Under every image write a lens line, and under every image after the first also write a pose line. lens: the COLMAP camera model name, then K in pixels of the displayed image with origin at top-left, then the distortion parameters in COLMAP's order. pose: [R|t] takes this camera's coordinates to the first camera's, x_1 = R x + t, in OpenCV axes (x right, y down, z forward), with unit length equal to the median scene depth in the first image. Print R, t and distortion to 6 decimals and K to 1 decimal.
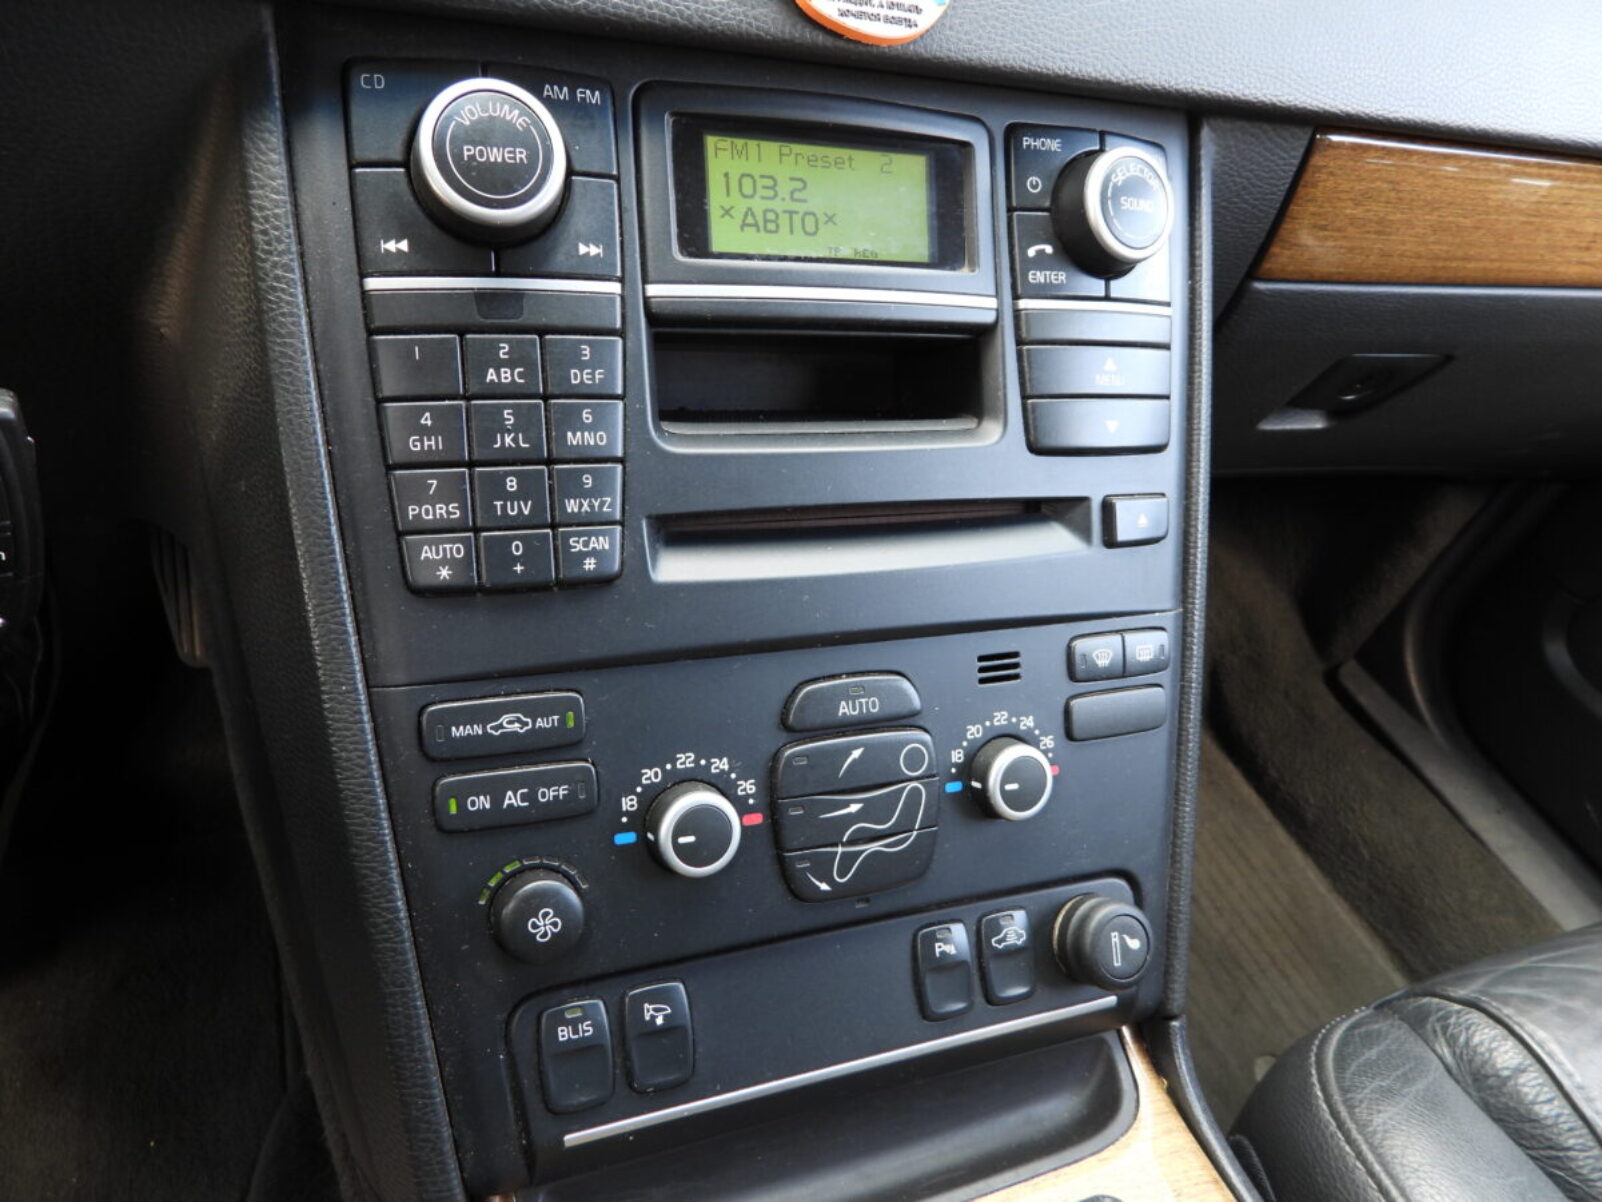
lens RADIAL K [[1140.9, 0, 795.1], [0, 1140.9, 596.9], [0, 0, 1]] dist [-0.005650, 0.003163]
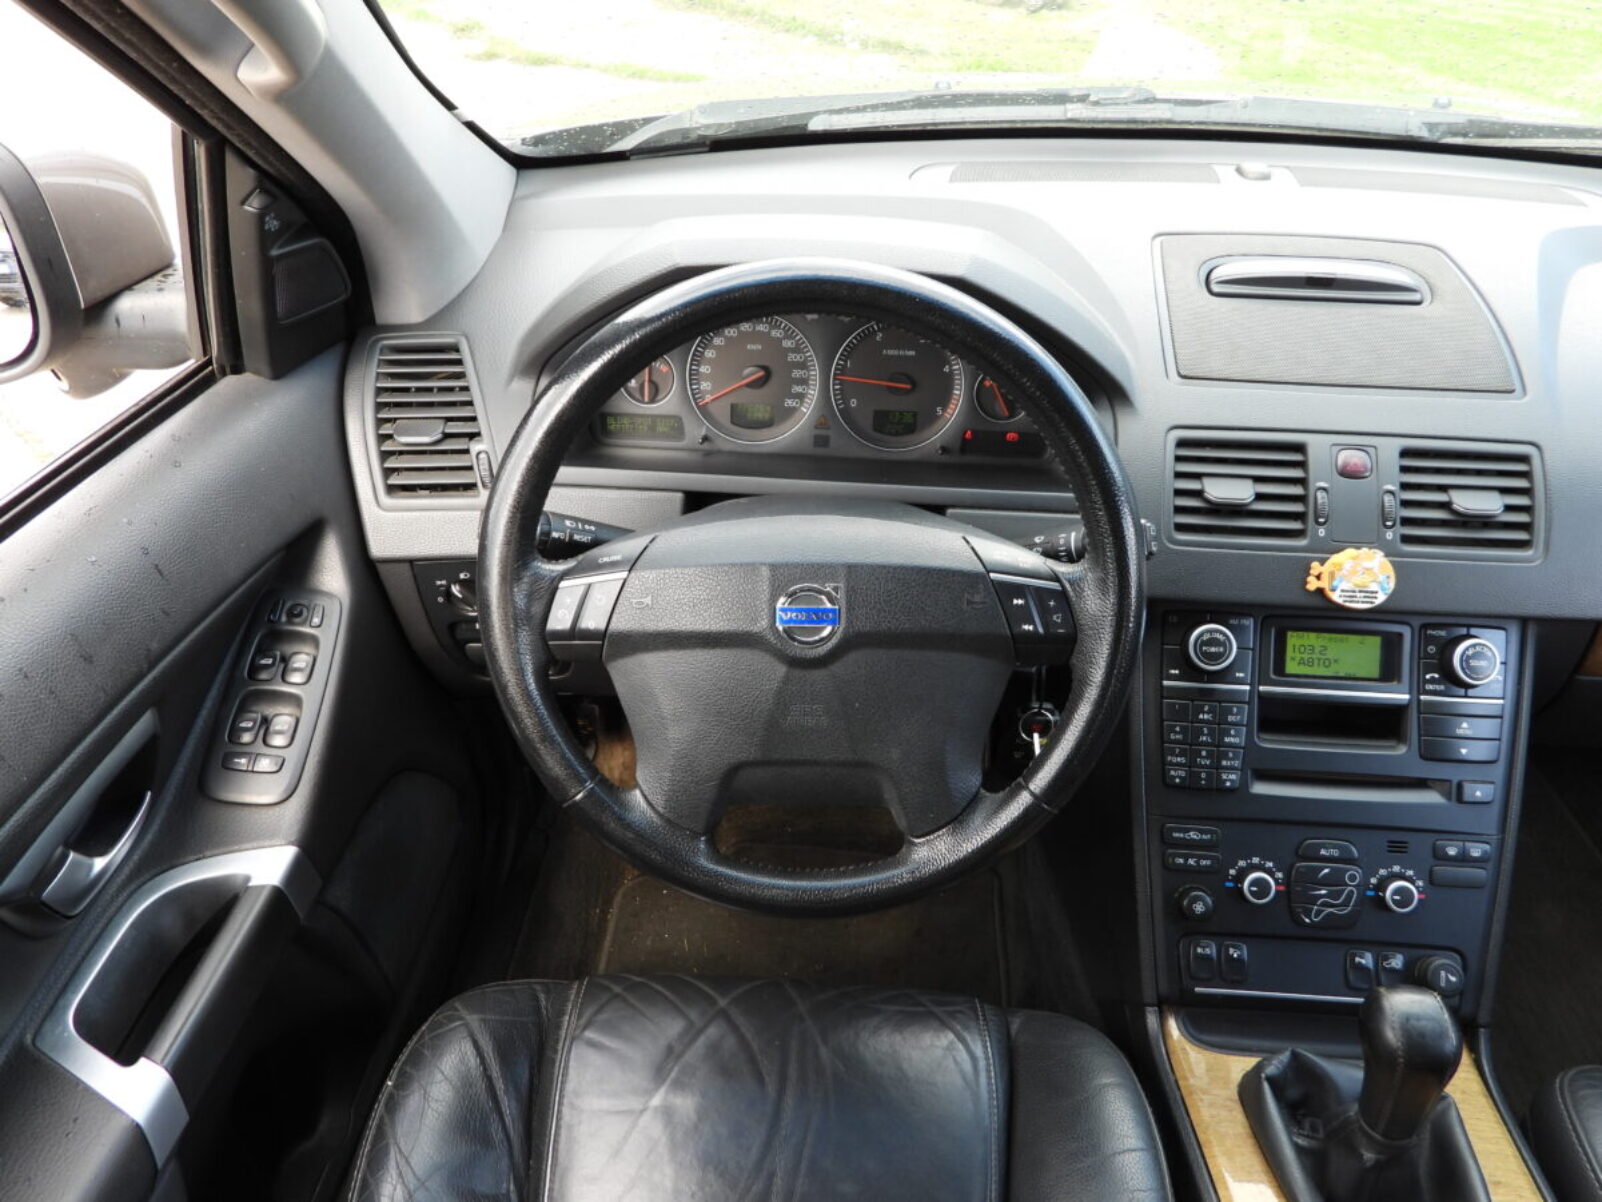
lens RADIAL K [[1140.9, 0, 809.3], [0, 1140.9, 601.9], [0, 0, 1]] dist [-0.005650, 0.003163]
pose [[0.898358, 0.088222, -0.430314, 0.059765], [-0.127162, 0.989909, -0.062526, -0.154291], [0.420455, 0.110890, 0.900511, -1.888356]]
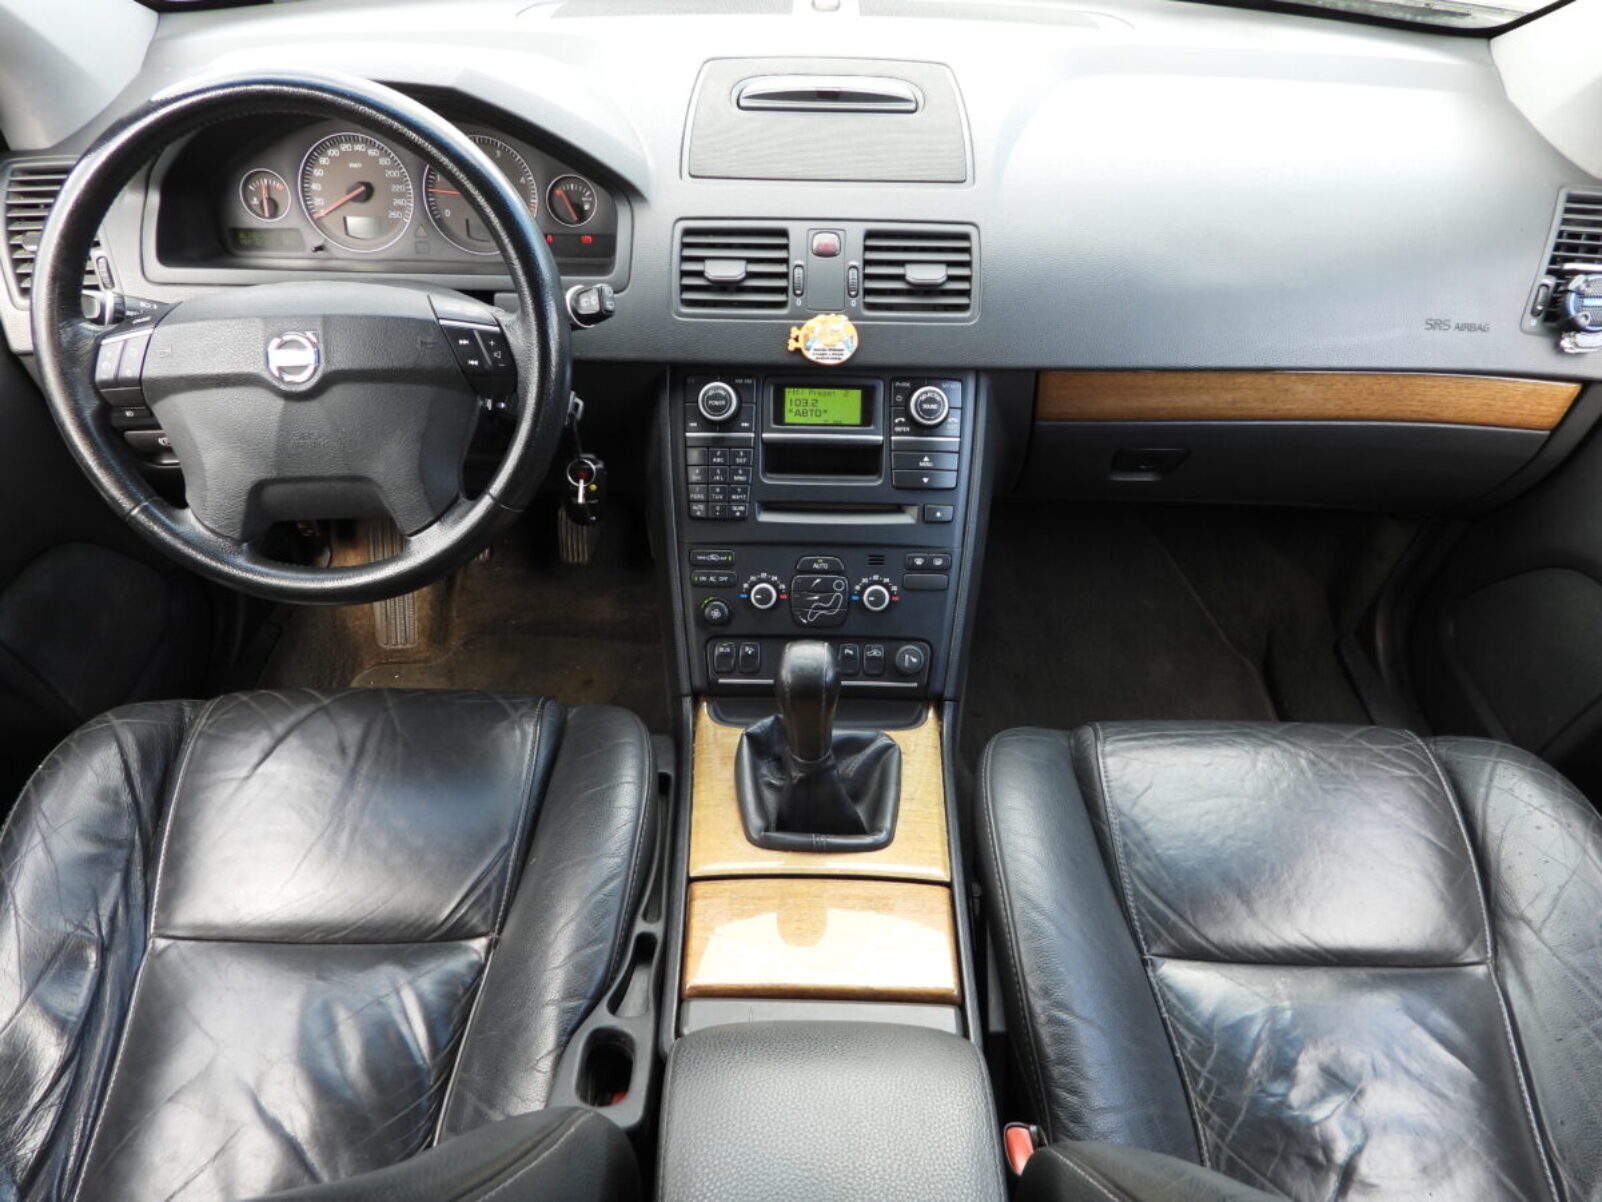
lens RADIAL K [[1140.9, 0, 801.9], [0, 1140.9, 594.6], [0, 0, 1]] dist [-0.005650, 0.003163]
pose [[0.919528, 0.090958, -0.382354, 1.257572], [-0.089392, 0.995756, 0.021900, 0.114104], [0.382723, 0.014042, 0.923756, -1.989509]]
